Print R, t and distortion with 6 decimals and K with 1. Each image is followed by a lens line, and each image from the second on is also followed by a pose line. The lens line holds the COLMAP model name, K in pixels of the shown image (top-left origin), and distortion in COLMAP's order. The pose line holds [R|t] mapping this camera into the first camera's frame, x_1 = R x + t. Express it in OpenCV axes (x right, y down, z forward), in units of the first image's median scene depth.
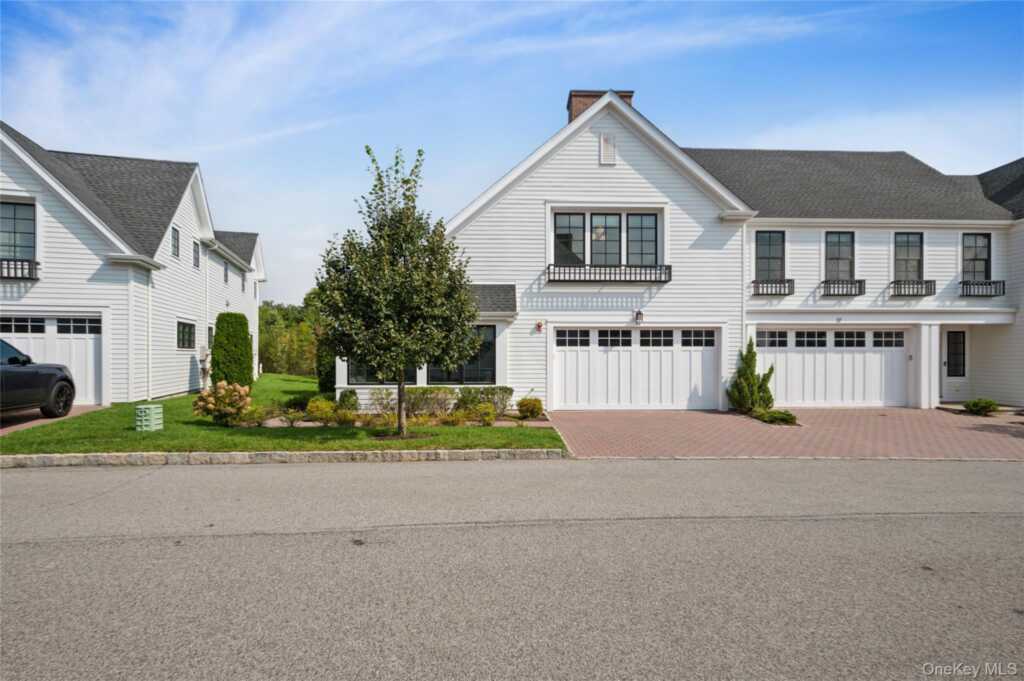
lens RADIAL K [[503.0, 0, 512.0], [0, 503.0, 340.5], [0, 0, 1]] dist [0.001576, 0.000080]
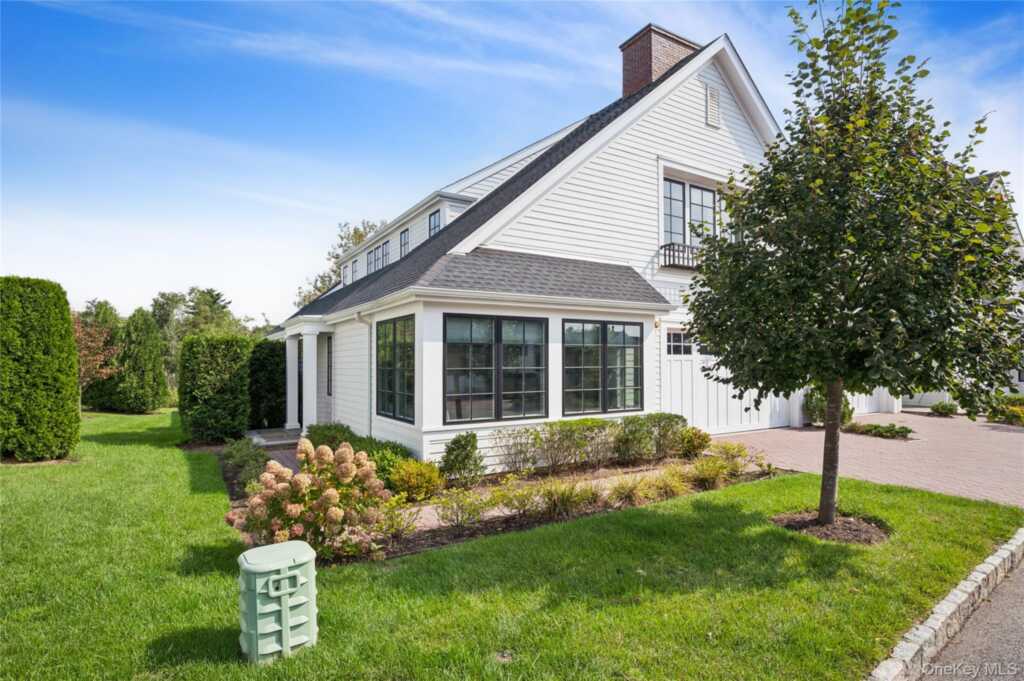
lens RADIAL K [[530.0, 0, 512.0], [0, 530.0, 340.5], [0, 0, 1]] dist [0.000215, 0.000192]
pose [[0.870043, 0.016012, 0.492716, -0.494160], [-0.010912, 0.999853, -0.013224, 0.003875], [-0.492855, 0.006129, 0.870090, 0.429869]]
